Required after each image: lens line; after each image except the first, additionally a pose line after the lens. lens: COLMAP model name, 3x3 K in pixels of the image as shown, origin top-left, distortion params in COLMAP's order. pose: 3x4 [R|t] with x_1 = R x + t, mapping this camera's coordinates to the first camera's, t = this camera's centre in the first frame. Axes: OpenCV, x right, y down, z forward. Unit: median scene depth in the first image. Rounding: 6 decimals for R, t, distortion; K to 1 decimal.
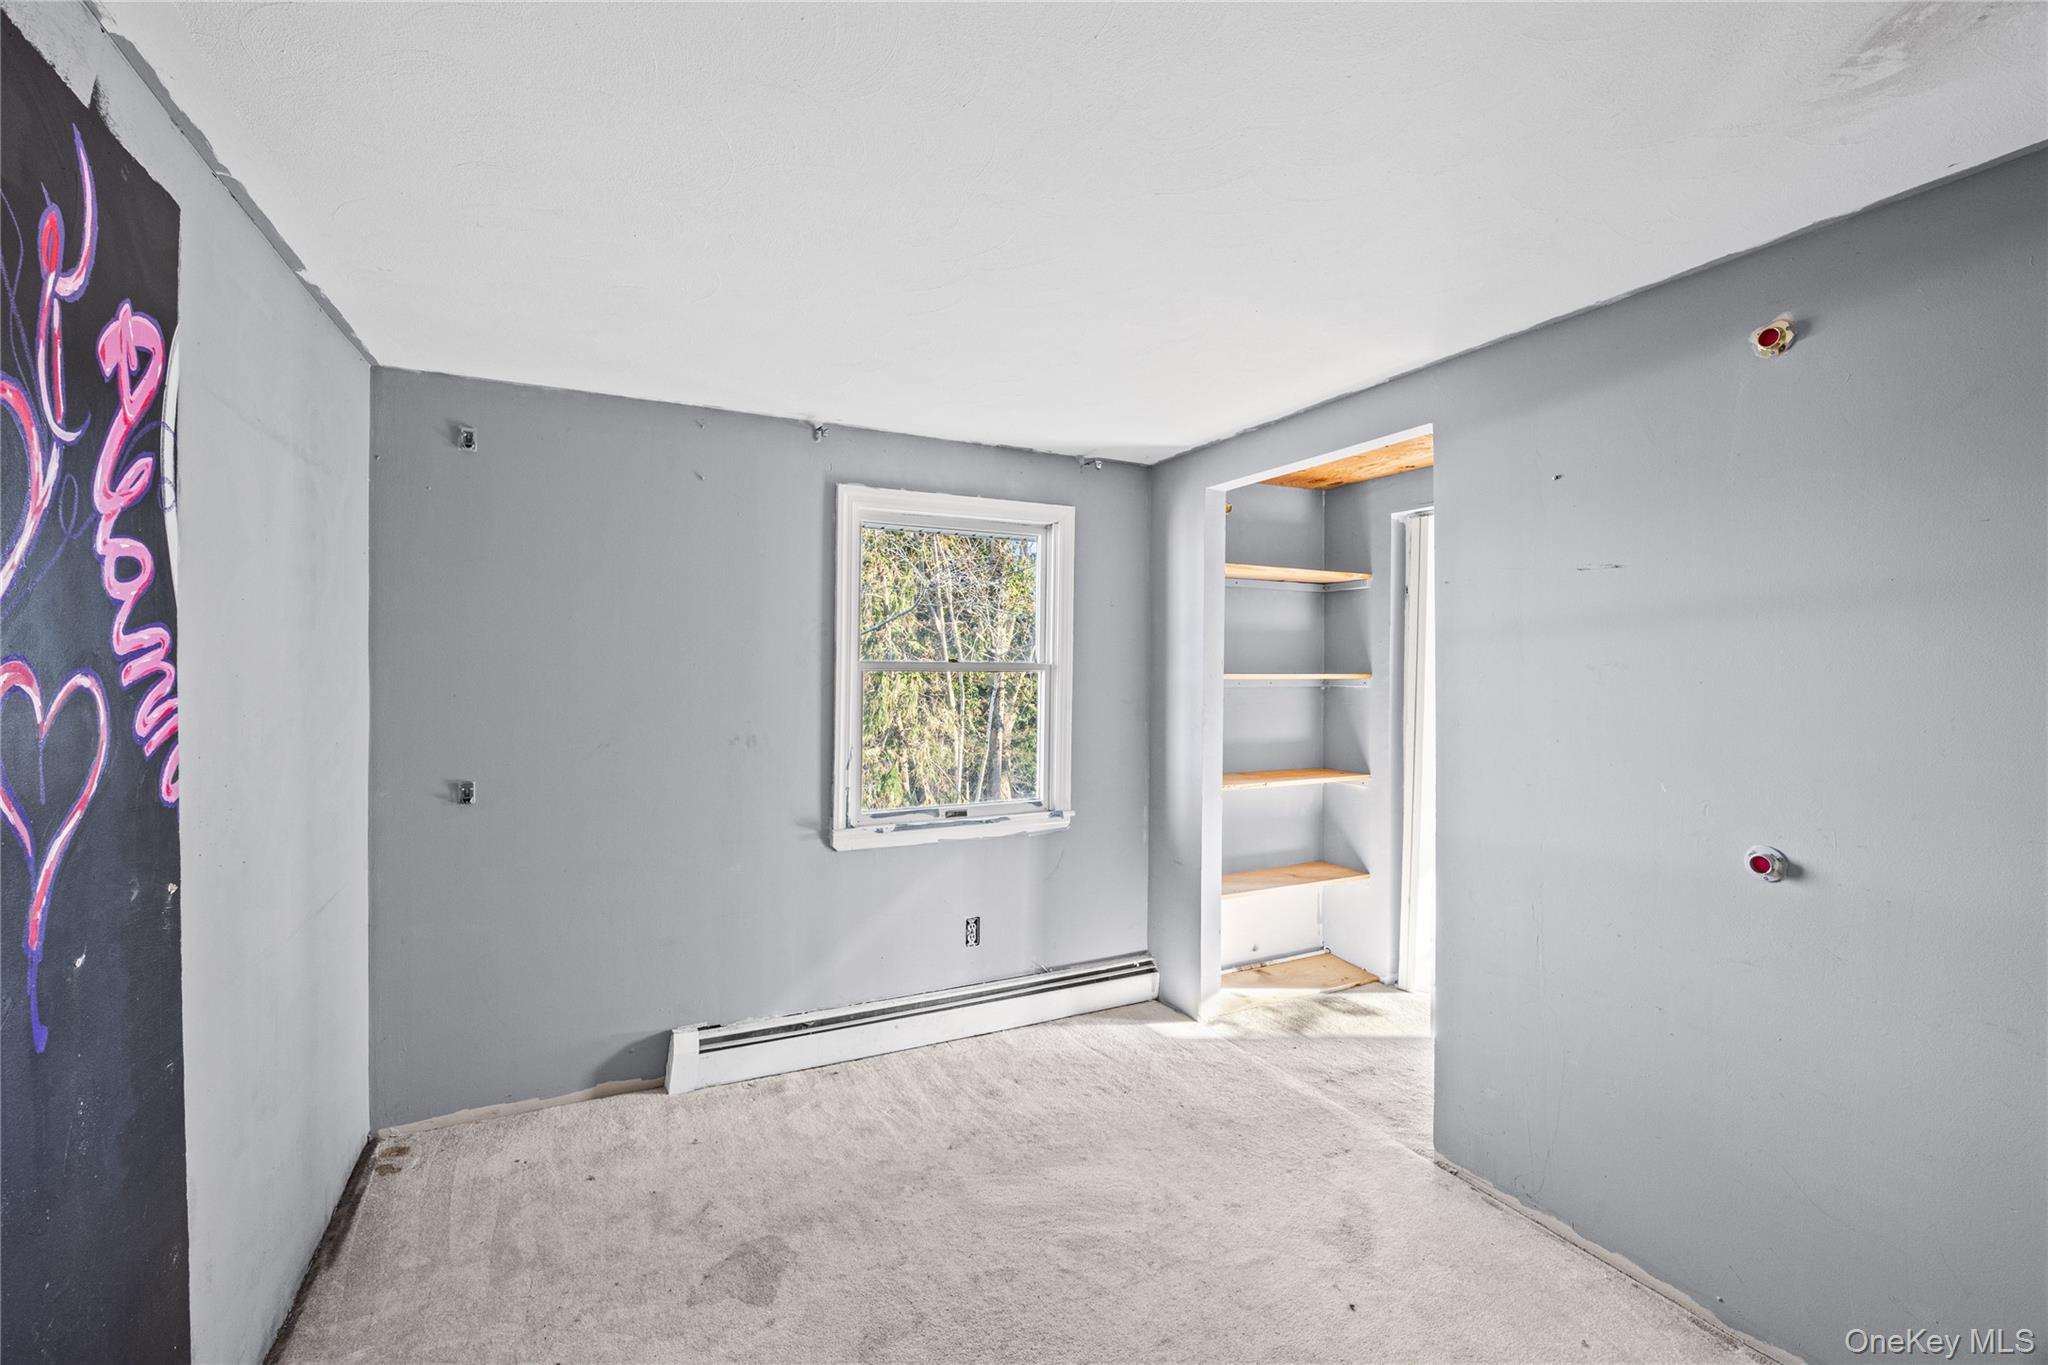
lens RADIAL K [[850.2, 0, 1024.0], [0, 850.2, 682.5], [0, 0, 1]] dist [-0.014271, 0.000249]
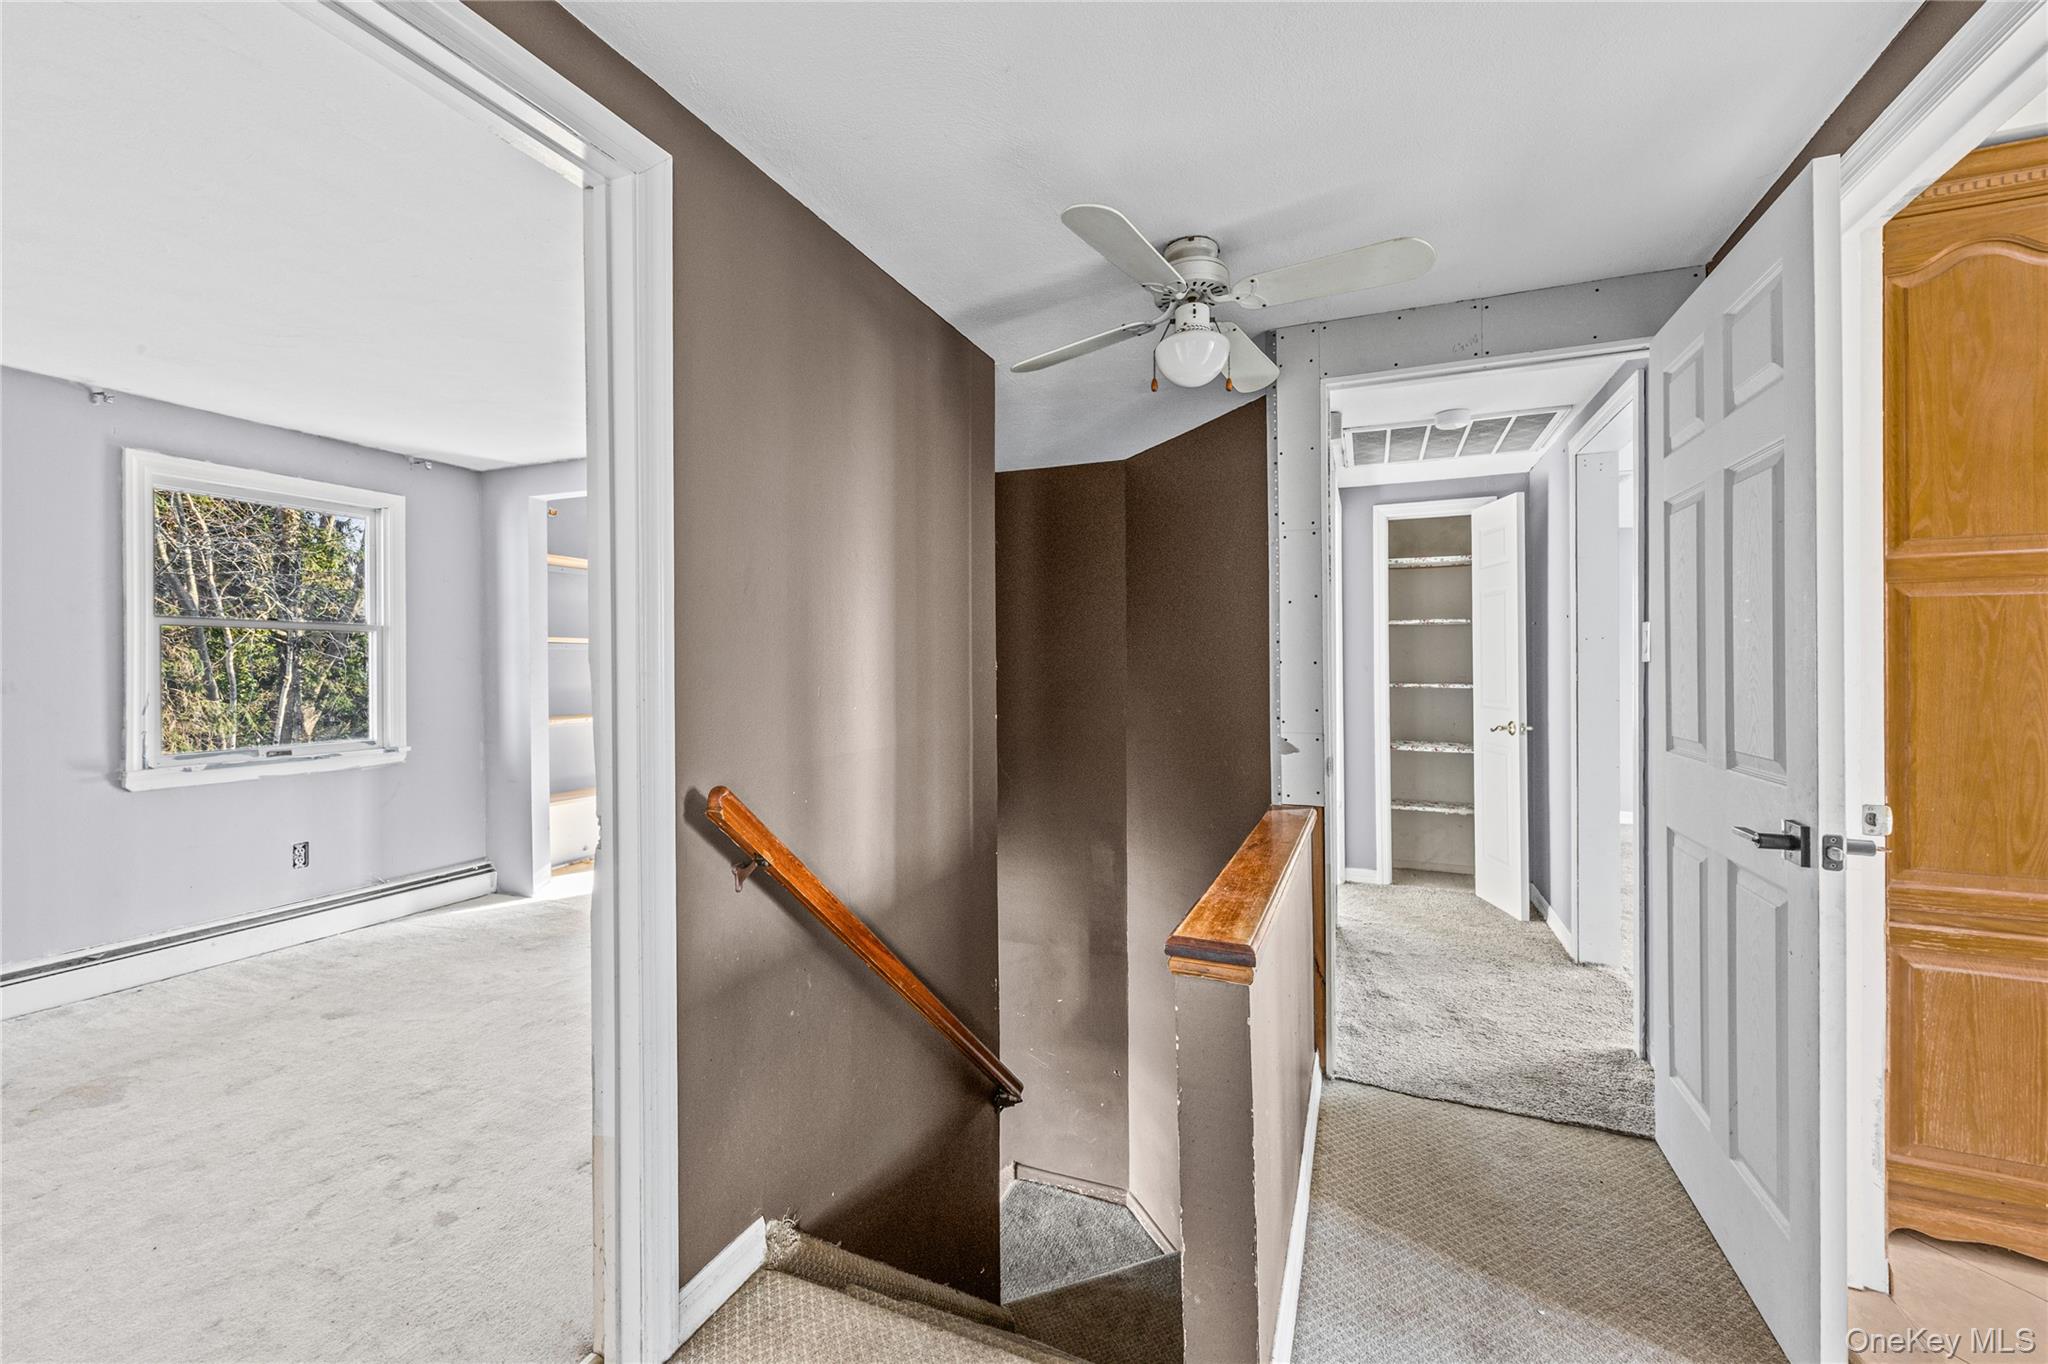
lens RADIAL K [[818.3, 0, 1030.6], [0, 818.3, 685.0], [0, 0, 1]] dist [0.007222, 0.000004]
pose [[0.758072, -0.017577, 0.651934, -0.034024], [0.012739, 0.999845, 0.012144, 0.061535], [-0.652046, -0.000901, 0.758179, -0.489884]]
